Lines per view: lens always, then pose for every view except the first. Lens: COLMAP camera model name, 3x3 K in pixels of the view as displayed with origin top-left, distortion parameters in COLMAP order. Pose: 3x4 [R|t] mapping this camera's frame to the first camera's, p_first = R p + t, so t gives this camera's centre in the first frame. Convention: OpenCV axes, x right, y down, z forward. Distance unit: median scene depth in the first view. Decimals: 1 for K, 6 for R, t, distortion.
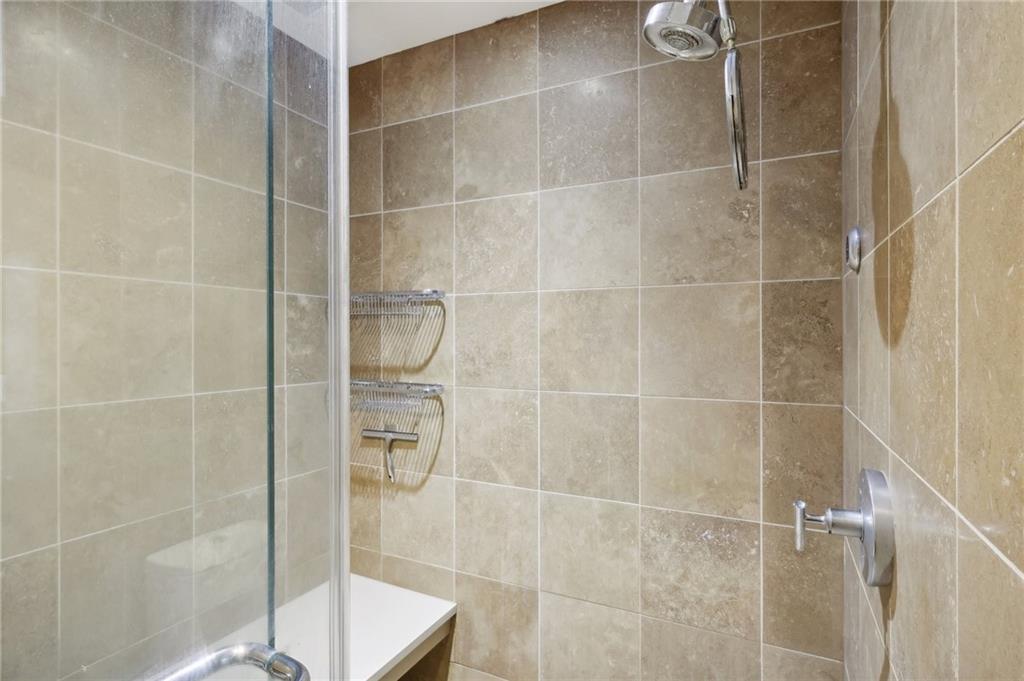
lens RADIAL K [[534.9, 0, 509.1], [0, 534.9, 336.6], [0, 0, 1]] dist [0.000773, 0.000467]
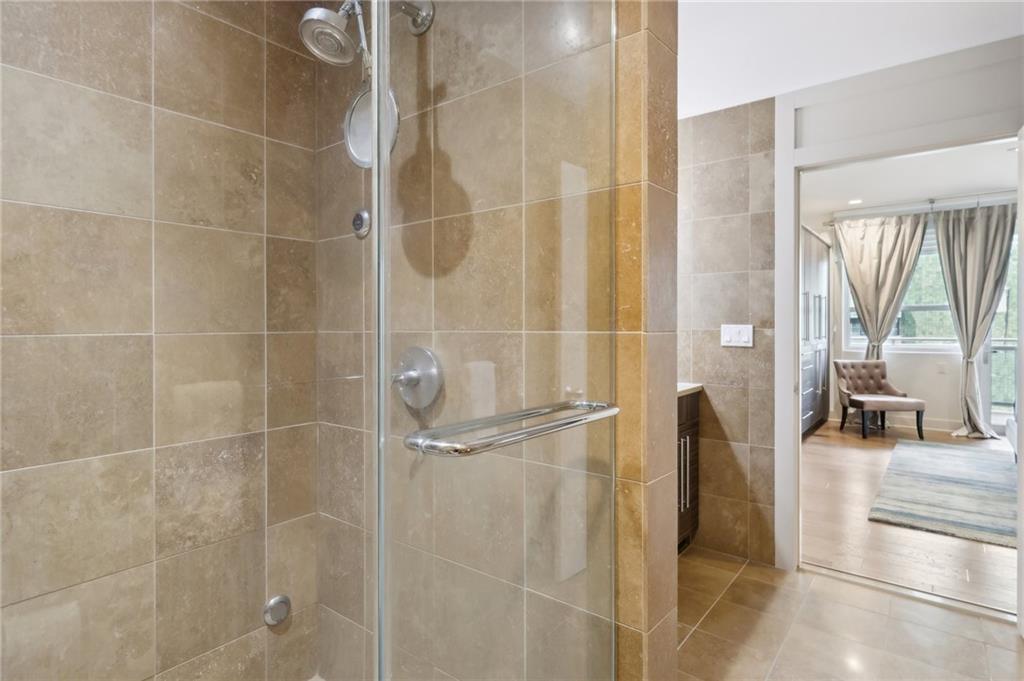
lens RADIAL K [[534.9, 0, 509.1], [0, 534.9, 336.6], [0, 0, 1]] dist [0.000773, 0.000467]
pose [[0.197323, -0.016762, 0.980195, -0.578646], [0.009090, 0.999842, 0.015268, 0.107649], [-0.980296, 0.005897, 0.197445, 0.185533]]
